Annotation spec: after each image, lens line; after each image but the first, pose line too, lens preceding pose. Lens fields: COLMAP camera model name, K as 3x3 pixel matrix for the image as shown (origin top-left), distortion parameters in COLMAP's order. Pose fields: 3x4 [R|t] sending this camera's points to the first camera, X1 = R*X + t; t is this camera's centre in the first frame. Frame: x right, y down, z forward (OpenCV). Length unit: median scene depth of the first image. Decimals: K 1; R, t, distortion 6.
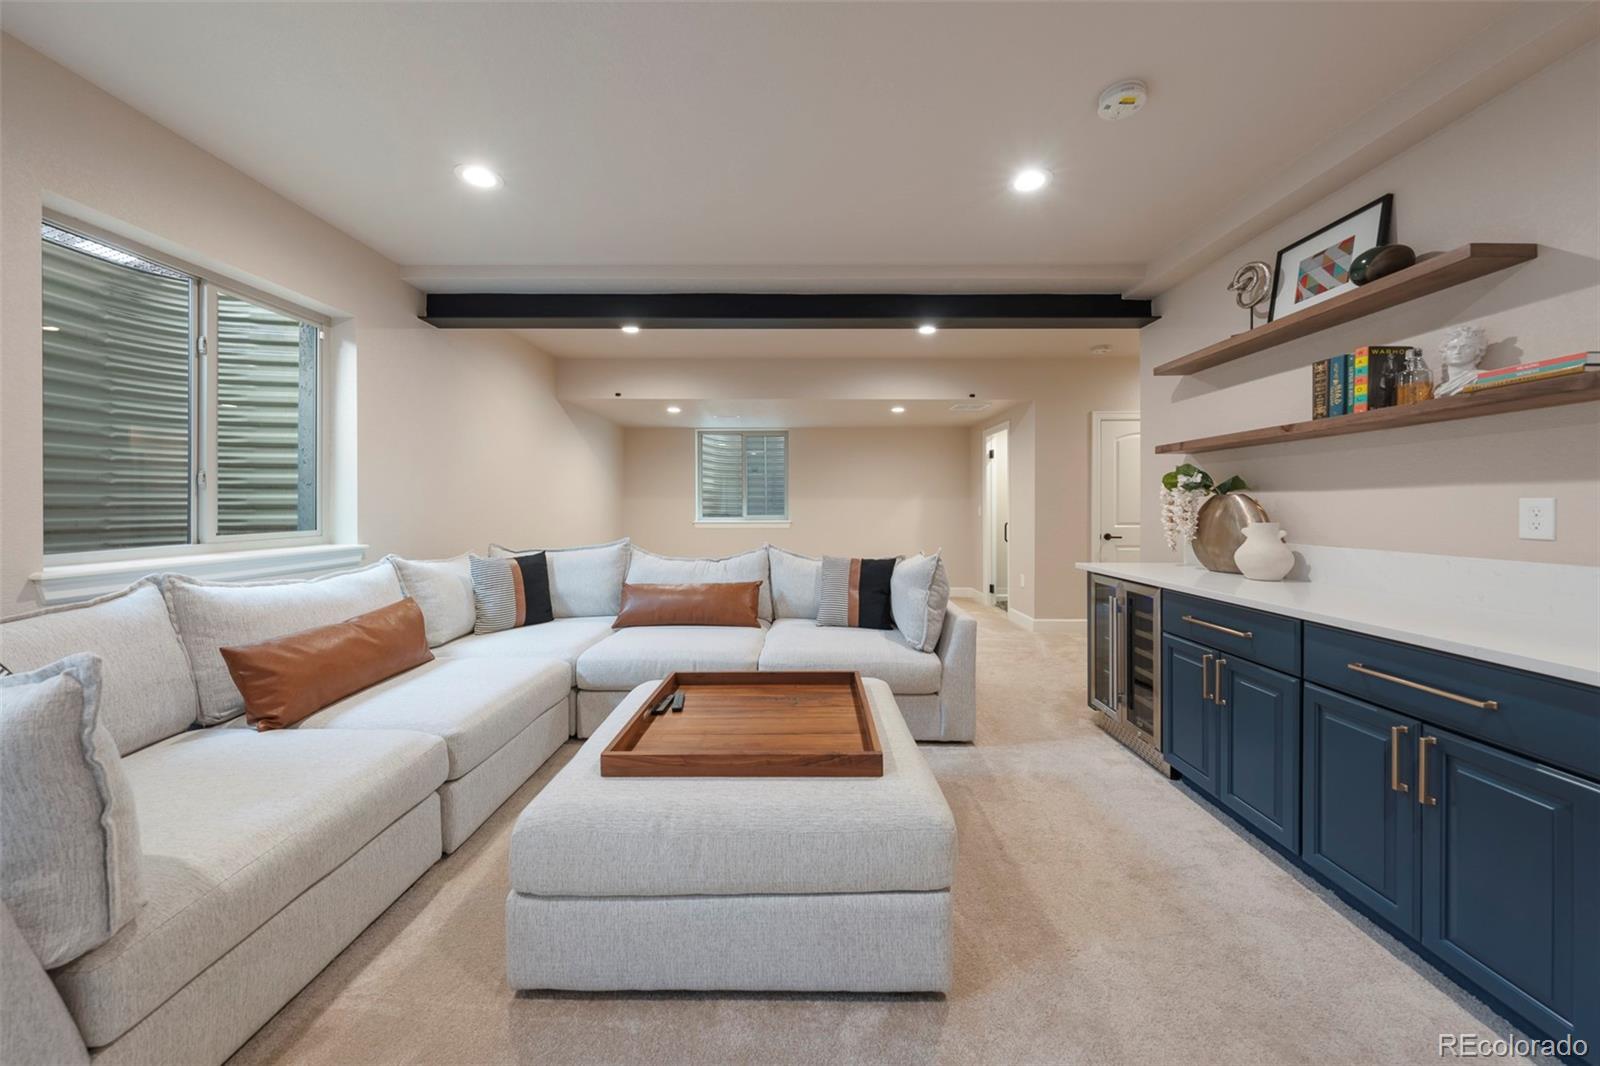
lens RADIAL K [[553.8, 0, 802.3], [0, 553.8, 511.1], [0, 0, 1]] dist [-0.004190, -0.000041]
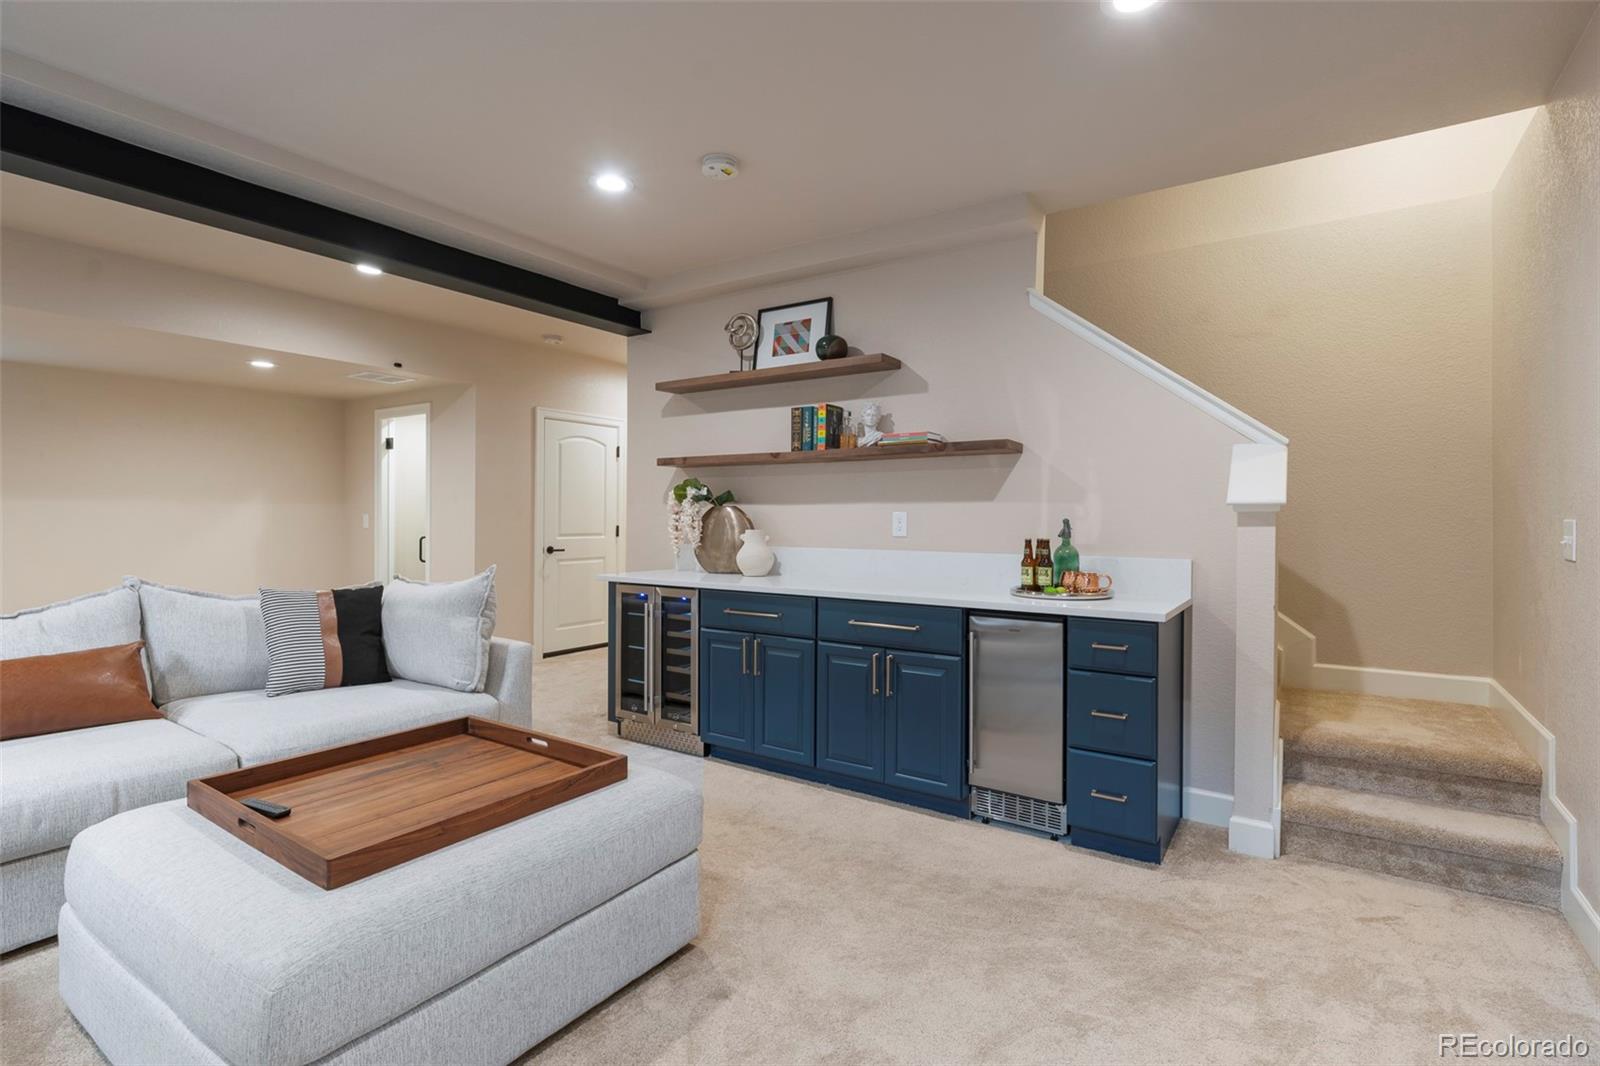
lens RADIAL K [[759.0, 0, 800.0], [0, 759.0, 533.0], [0, 0, 1]] dist [0.003033, 0.000200]
pose [[0.560285, -0.014379, 0.828175, -0.548172], [0.002601, 0.999875, 0.015601, 0.002428], [-0.828296, -0.006587, 0.560252, -0.034859]]
